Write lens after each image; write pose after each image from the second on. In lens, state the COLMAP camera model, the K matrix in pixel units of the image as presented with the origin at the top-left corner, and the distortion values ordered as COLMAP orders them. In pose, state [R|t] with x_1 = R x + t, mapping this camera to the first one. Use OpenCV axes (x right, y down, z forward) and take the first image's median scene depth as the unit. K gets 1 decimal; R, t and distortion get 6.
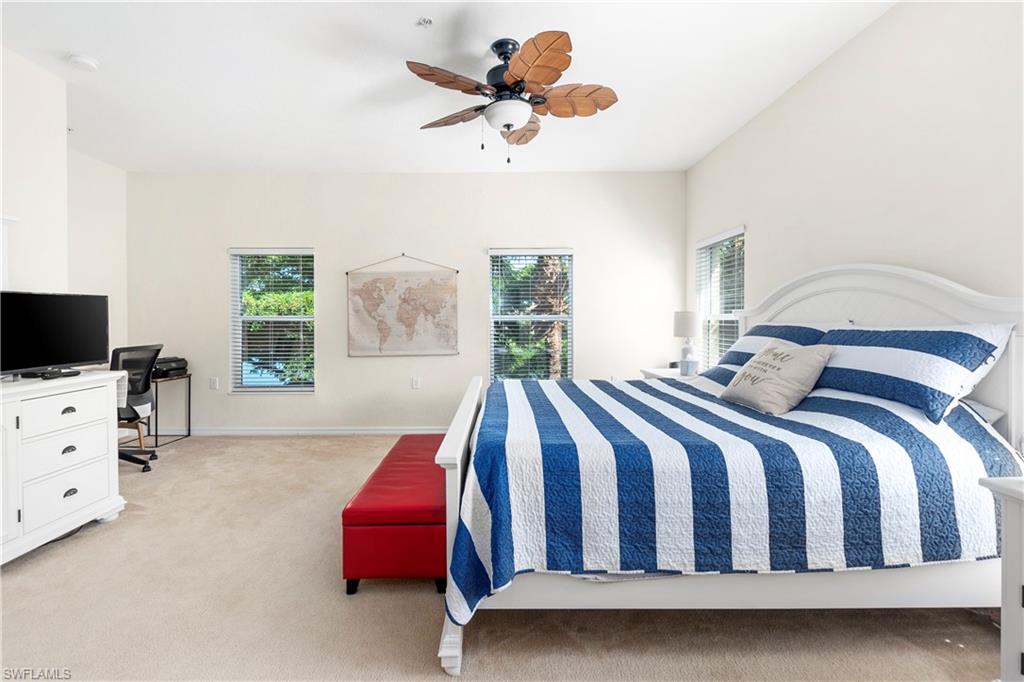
lens RADIAL K [[443.1, 0, 506.9], [0, 443.1, 330.9], [0, 0, 1]] dist [0.004672, -0.002442]
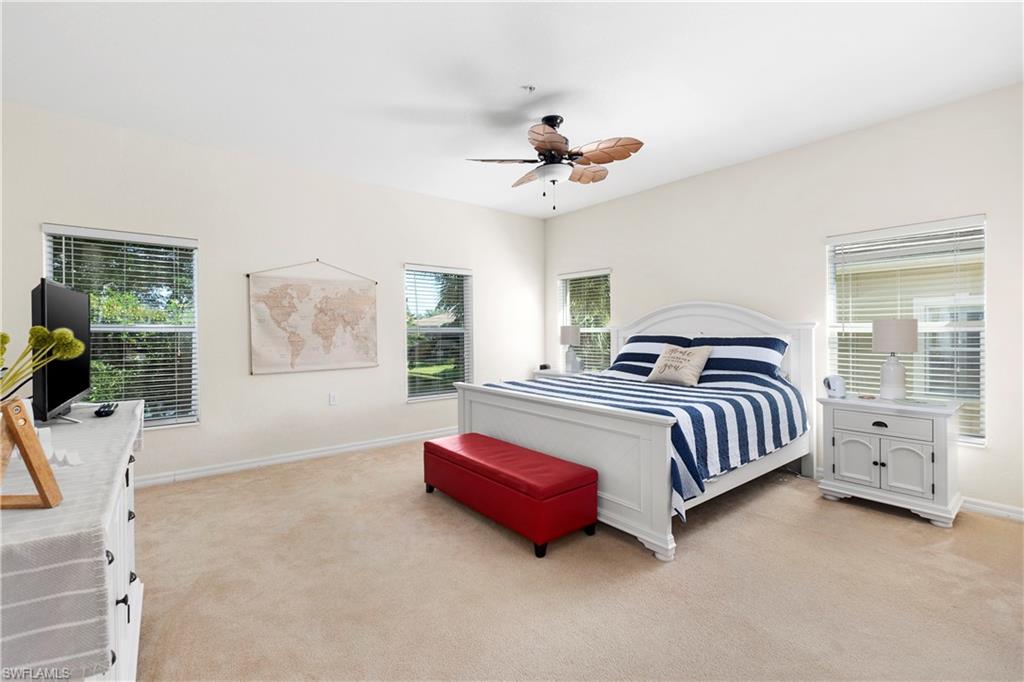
lens RADIAL K [[443.1, 0, 504.4], [0, 443.1, 339.5], [0, 0, 1]] dist [0.004672, -0.002442]
pose [[0.784643, -0.007328, 0.619904, -0.502266], [0.012754, 0.999909, -0.004323, 0.000675], [-0.619816, 0.011298, 0.784666, 0.044652]]
